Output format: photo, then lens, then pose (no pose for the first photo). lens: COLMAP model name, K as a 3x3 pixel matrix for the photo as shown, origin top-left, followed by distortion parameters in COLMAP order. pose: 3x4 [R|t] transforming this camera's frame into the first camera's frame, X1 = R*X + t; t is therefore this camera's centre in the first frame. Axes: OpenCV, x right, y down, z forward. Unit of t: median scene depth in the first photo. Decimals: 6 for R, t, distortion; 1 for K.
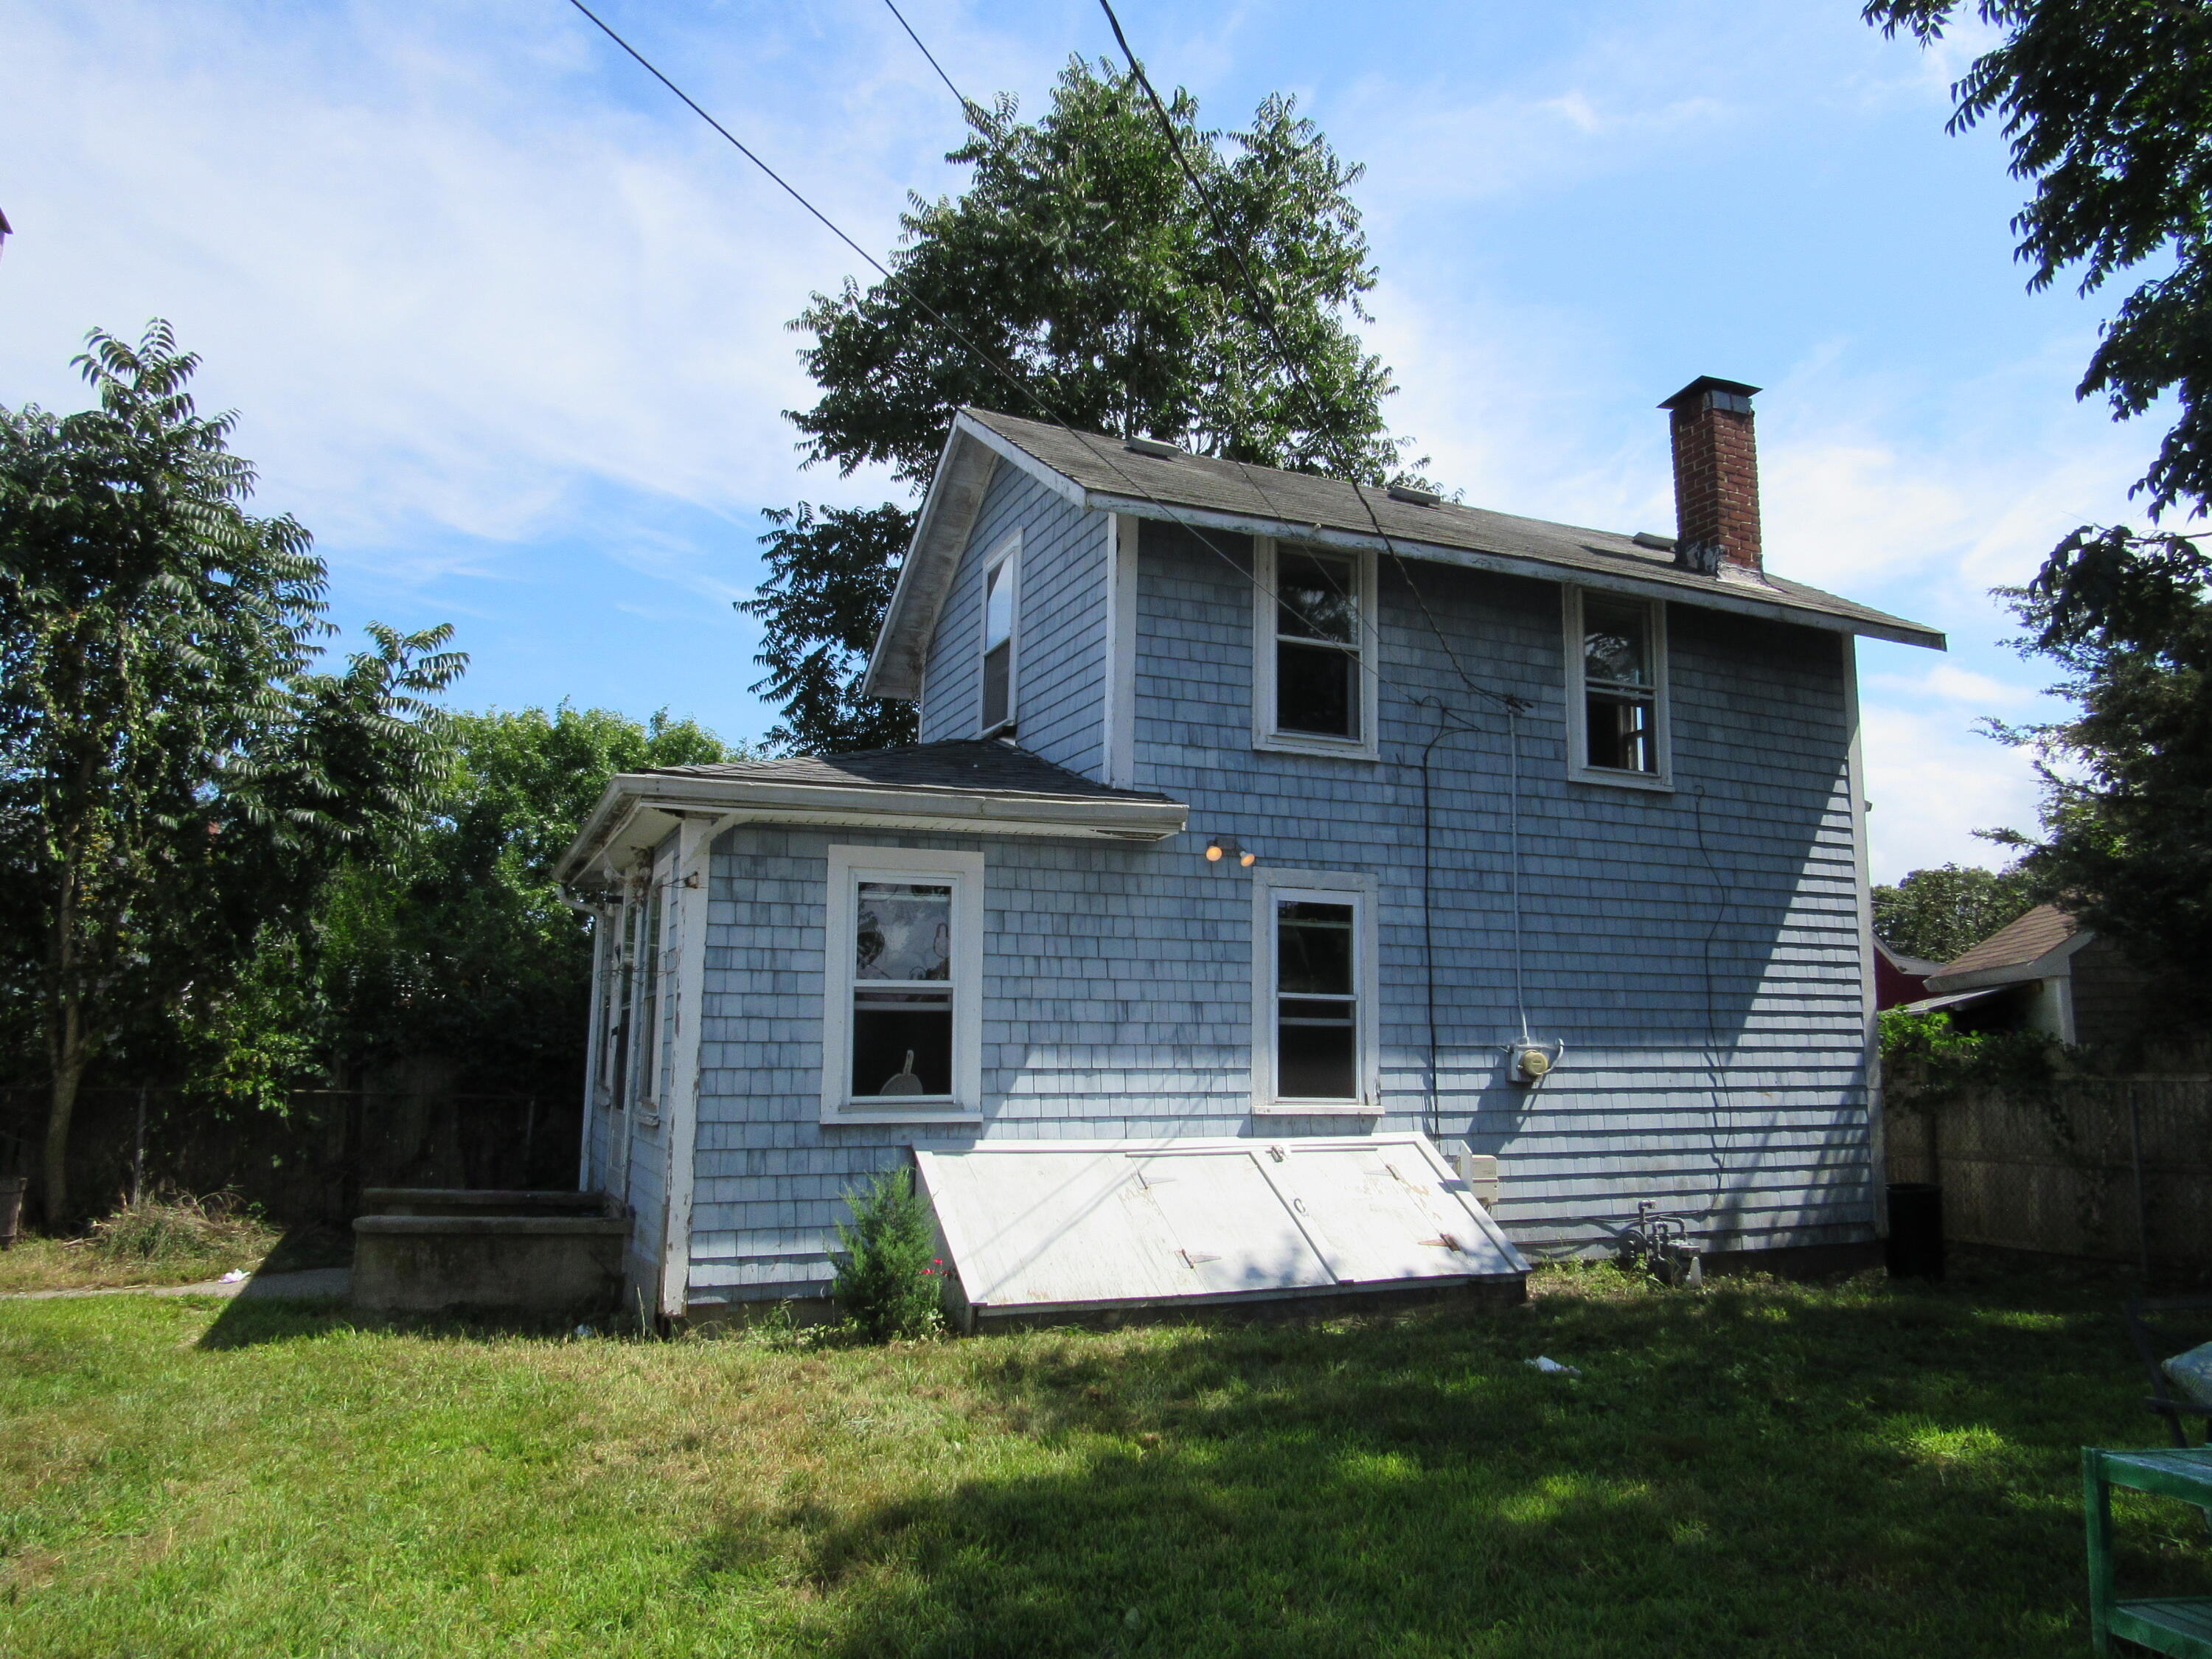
lens RADIAL K [[1617.3, 0, 1106.0], [0, 1617.3, 829.5], [0, 0, 1]] dist [-0.040240, -0.004159]
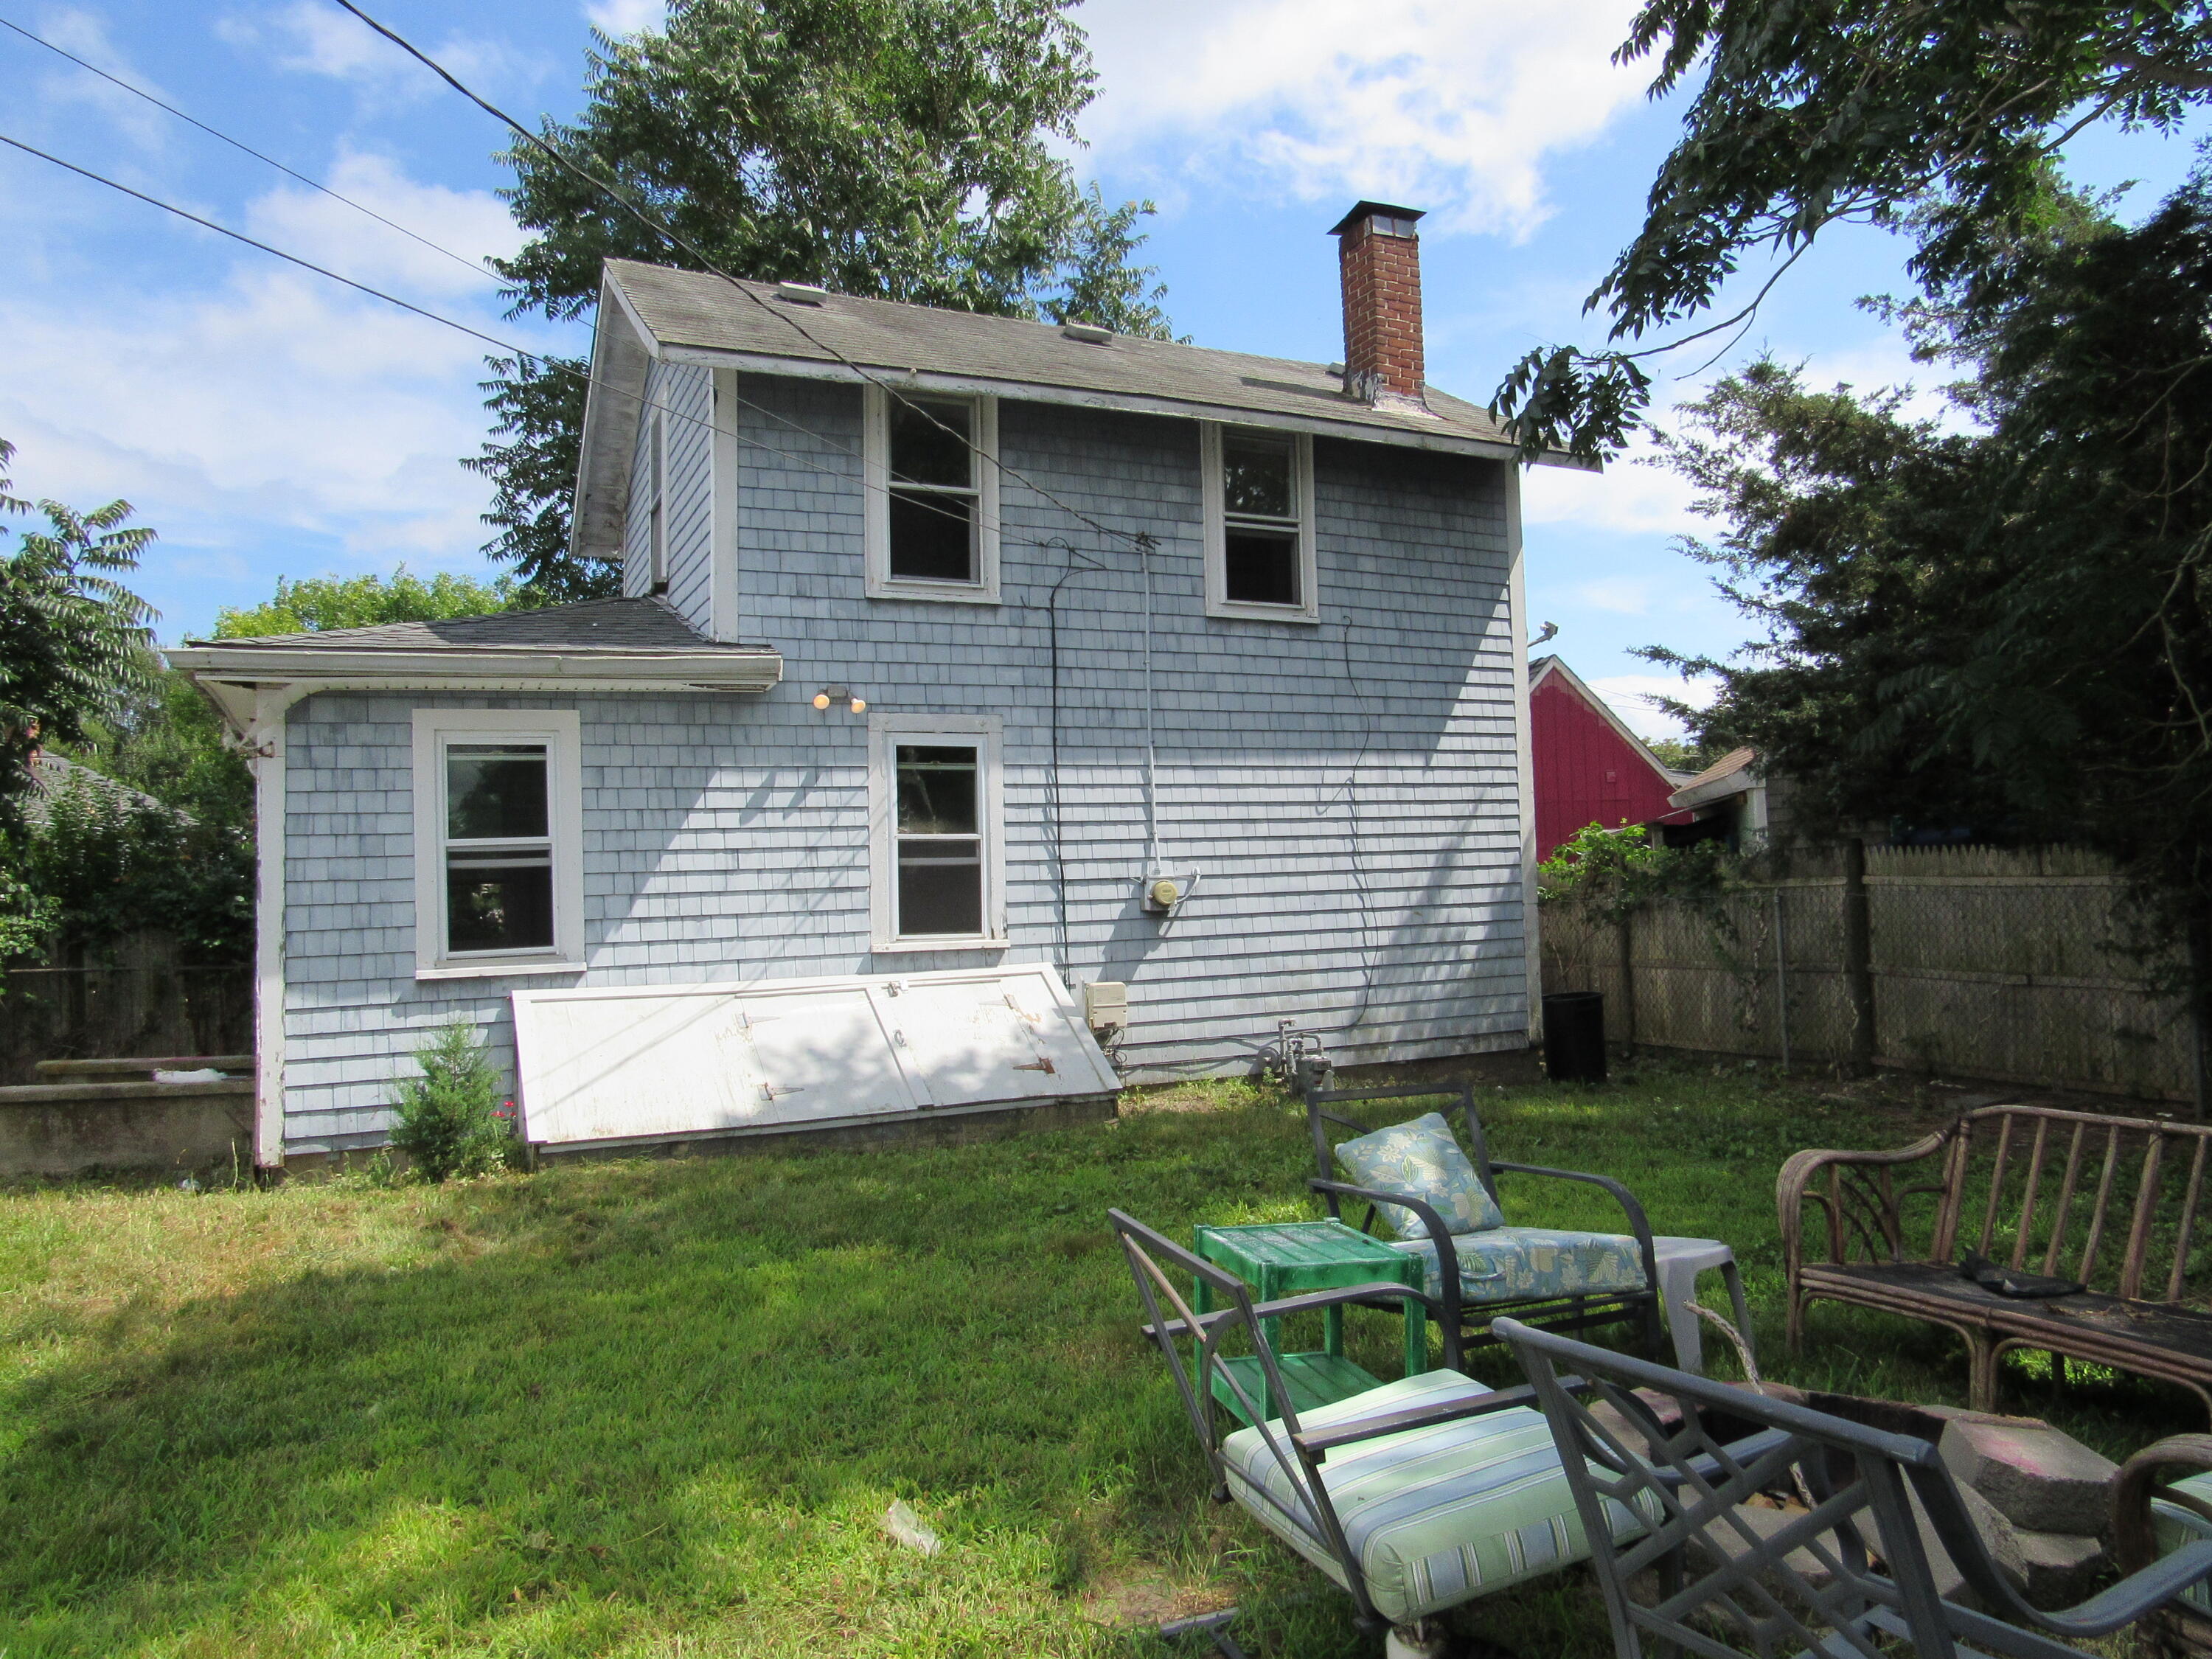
lens RADIAL K [[1633.2, 0, 1106.0], [0, 1633.2, 829.5], [0, 0, 1]] dist [-0.018658, -0.057268]
pose [[0.998227, -0.041442, 0.042730, 0.185010], [0.037115, 0.994541, 0.097520, 0.001098], [-0.046538, -0.095762, 0.994316, -0.039842]]
